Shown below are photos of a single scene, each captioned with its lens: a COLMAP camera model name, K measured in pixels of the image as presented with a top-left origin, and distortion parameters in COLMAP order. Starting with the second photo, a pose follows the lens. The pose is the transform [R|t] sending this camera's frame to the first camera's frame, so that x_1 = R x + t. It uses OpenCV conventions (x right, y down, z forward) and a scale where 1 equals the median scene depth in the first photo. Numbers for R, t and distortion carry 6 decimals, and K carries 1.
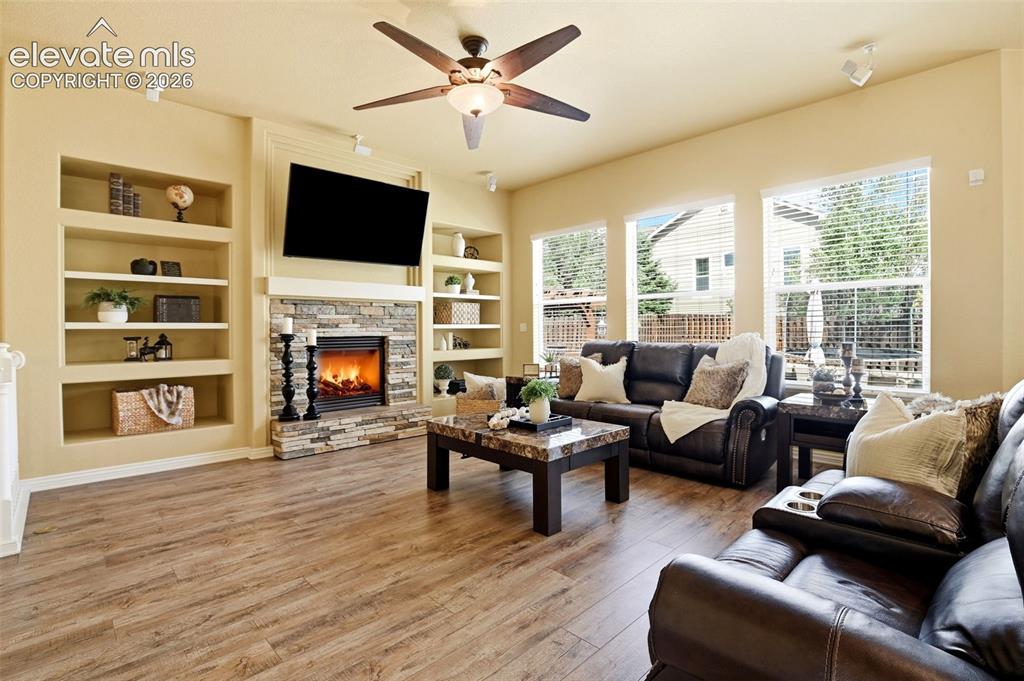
lens RADIAL K [[469.9, 0, 517.0], [0, 469.9, 337.2], [0, 0, 1]] dist [-0.038814, 0.000094]
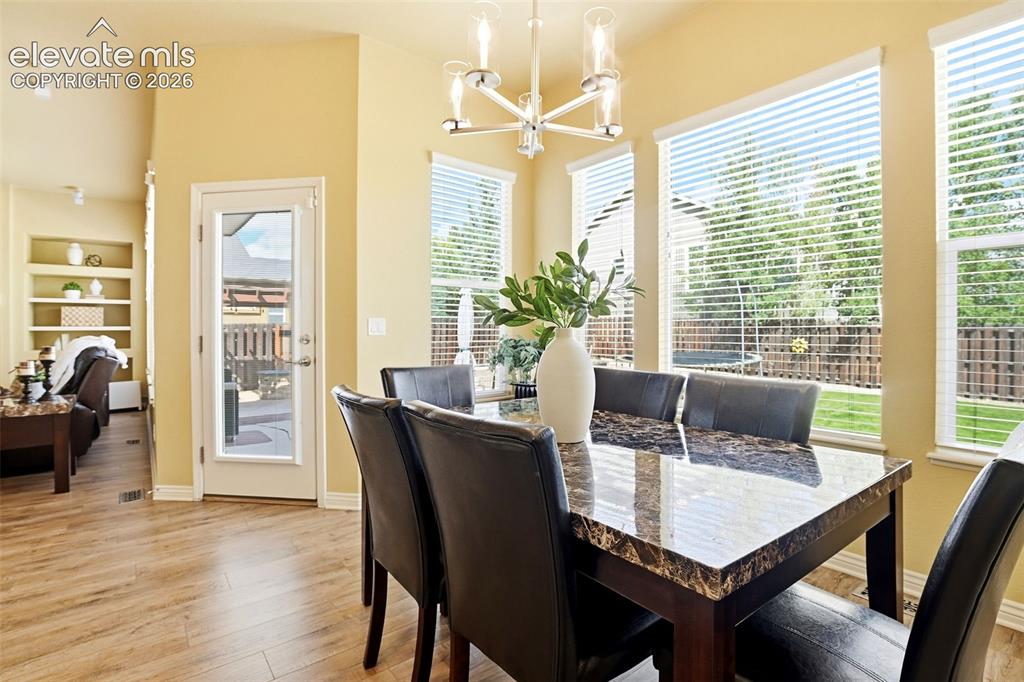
lens RADIAL K [[481.4, 0, 520.6], [0, 481.4, 332.3], [0, 0, 1]] dist [-0.029143, 0.004680]
pose [[0.995210, -0.000408, -0.097759, 1.346830], [-0.001110, 0.999880, -0.015465, 0.002367], [0.097753, 0.015500, 0.995090, 0.018821]]
